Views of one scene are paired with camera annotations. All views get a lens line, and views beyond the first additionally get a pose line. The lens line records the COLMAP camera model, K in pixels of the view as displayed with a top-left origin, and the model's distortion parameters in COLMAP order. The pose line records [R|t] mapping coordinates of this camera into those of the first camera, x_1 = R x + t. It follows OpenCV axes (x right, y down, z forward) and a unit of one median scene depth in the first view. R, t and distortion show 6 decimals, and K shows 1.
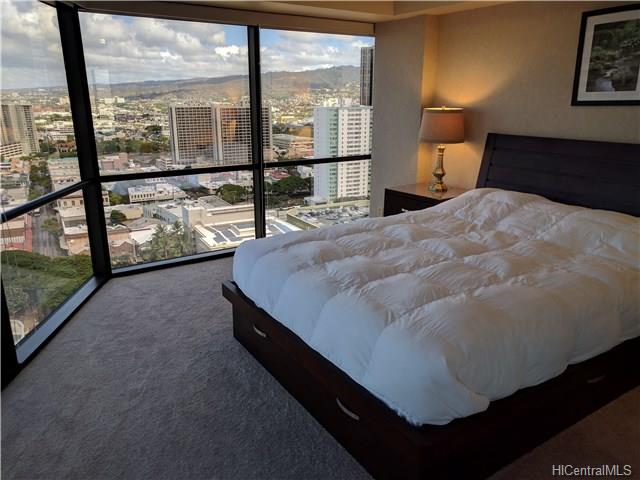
lens RADIAL K [[485.0, 0, 320.0], [0, 485.0, 240.0], [0, 0, 1]] dist [0.006823, 0.007683]
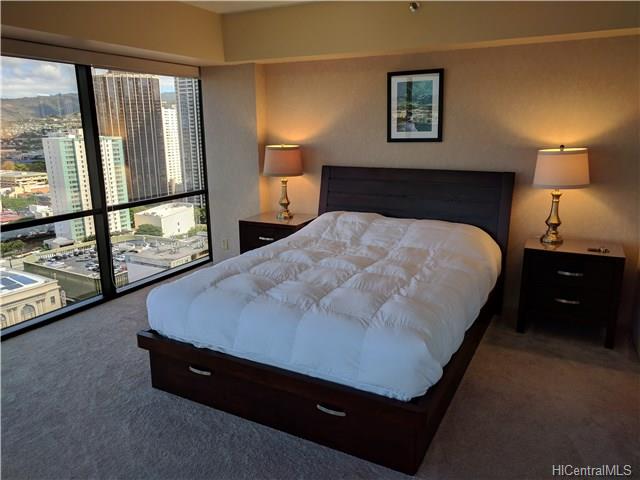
lens RADIAL K [[484.4, 0, 316.3], [0, 484.4, 239.7], [0, 0, 1]] dist [0.009979, 0.003334]
pose [[0.875966, -0.119097, 0.467438, -0.255241], [0.144927, 0.989249, -0.019542, -0.021329], [-0.460086, 0.084863, 0.883810, -0.023797]]
